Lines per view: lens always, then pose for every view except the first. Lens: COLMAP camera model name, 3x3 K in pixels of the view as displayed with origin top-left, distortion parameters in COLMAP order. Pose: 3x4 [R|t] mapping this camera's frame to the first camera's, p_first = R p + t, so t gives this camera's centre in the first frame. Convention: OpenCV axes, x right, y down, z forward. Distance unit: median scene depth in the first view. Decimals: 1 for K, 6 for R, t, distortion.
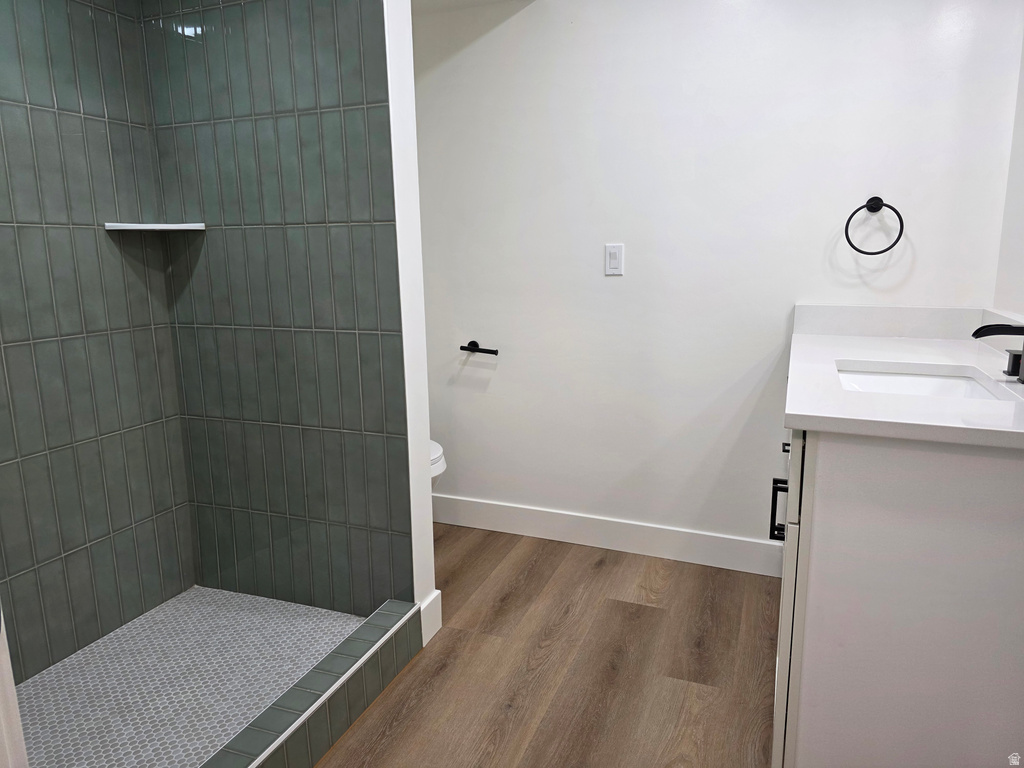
lens RADIAL K [[678.6, 0, 515.2], [0, 678.6, 381.5], [0, 0, 1]] dist [0.067909, -0.059834]
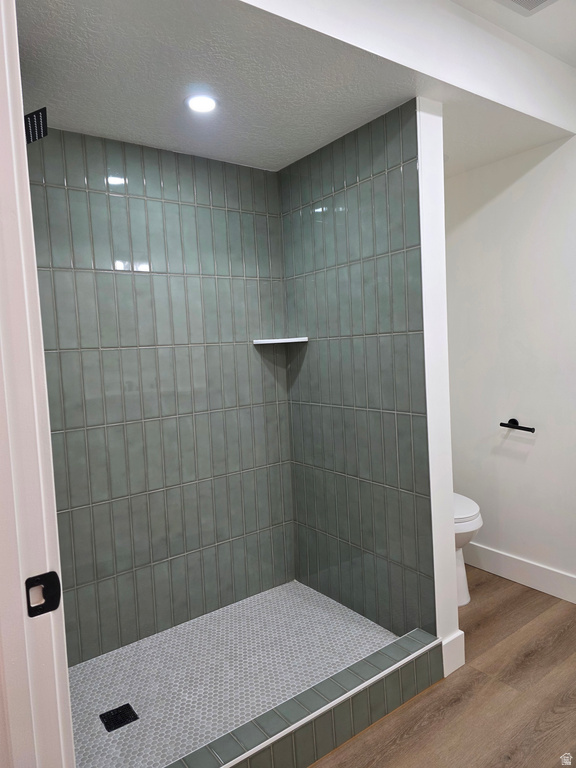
lens RADIAL K [[508.9, 0, 287.7], [0, 508.9, 378.0], [0, 0, 1]] dist [0.067909, -0.059834]
pose [[0.844996, 0.004205, -0.534756, 0.120273], [-0.062034, 0.993989, -0.090206, -0.035129], [0.531163, 0.109397, 0.840178, 0.036078]]
